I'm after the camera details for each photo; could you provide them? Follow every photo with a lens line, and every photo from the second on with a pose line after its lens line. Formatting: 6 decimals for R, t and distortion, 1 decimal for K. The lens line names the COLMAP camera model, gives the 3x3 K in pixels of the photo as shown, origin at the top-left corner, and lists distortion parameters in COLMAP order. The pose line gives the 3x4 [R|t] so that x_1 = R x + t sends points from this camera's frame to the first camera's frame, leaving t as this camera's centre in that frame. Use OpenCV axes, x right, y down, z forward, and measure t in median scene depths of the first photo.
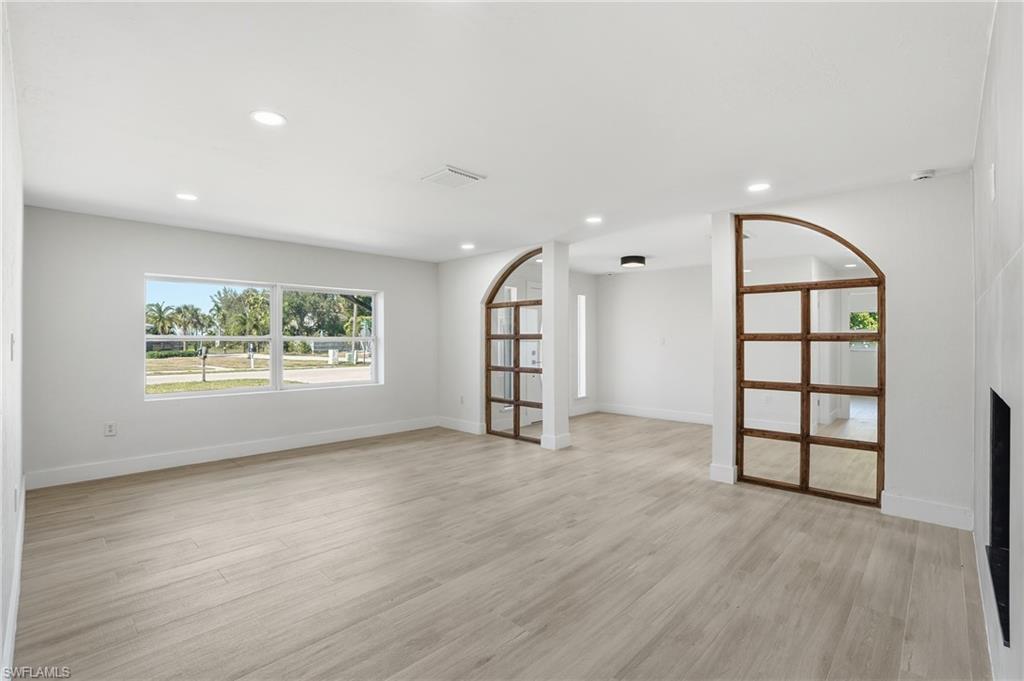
lens RADIAL K [[474.5, 0, 513.7], [0, 474.5, 339.0], [0, 0, 1]] dist [-0.065288, 0.021738]
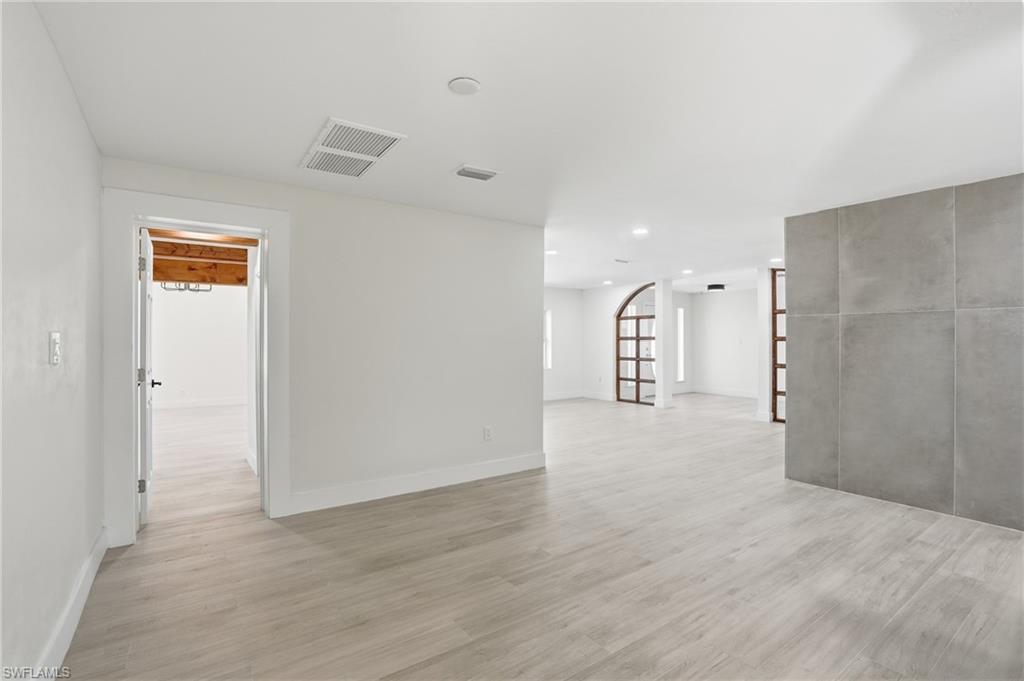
lens RADIAL K [[474.5, 0, 513.7], [0, 474.5, 339.0], [0, 0, 1]] dist [-0.065288, 0.021738]
pose [[0.980043, -0.000970, -0.198783, -0.089016], [0.000994, 1.000000, 0.000022, -0.002818], [0.198783, -0.000219, 0.980044, -0.644503]]
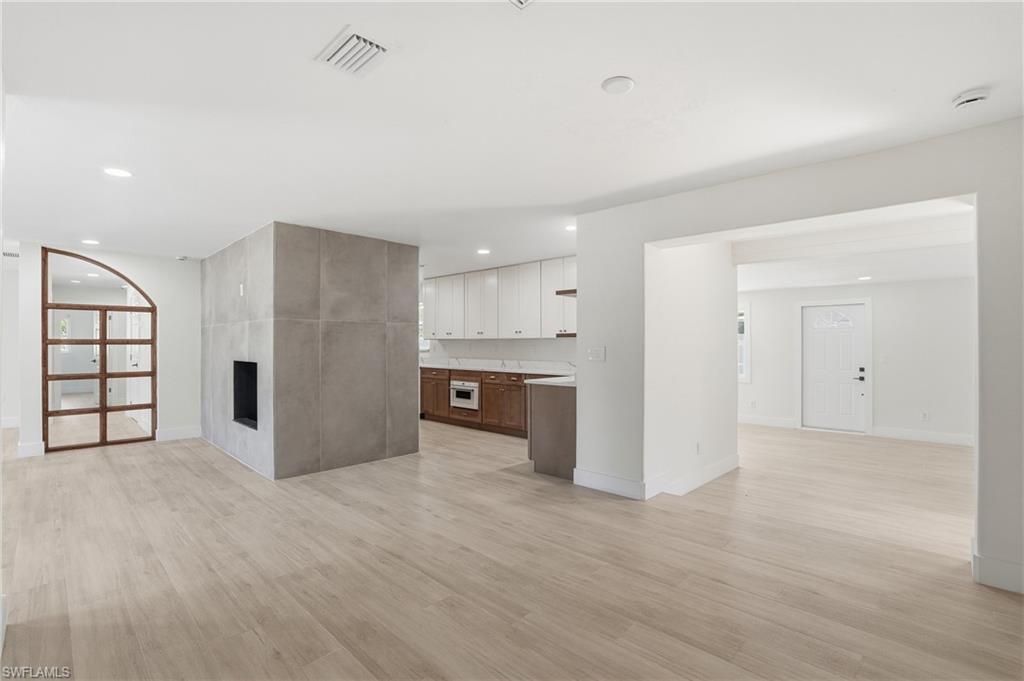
lens RADIAL K [[474.5, 0, 513.7], [0, 474.5, 339.0], [0, 0, 1]] dist [-0.065288, 0.021738]
pose [[0.015497, 0.004363, 0.999870, -0.546479], [0.001493, 0.999989, -0.004386, -0.003038], [-0.999879, 0.001560, 0.015491, -0.233047]]
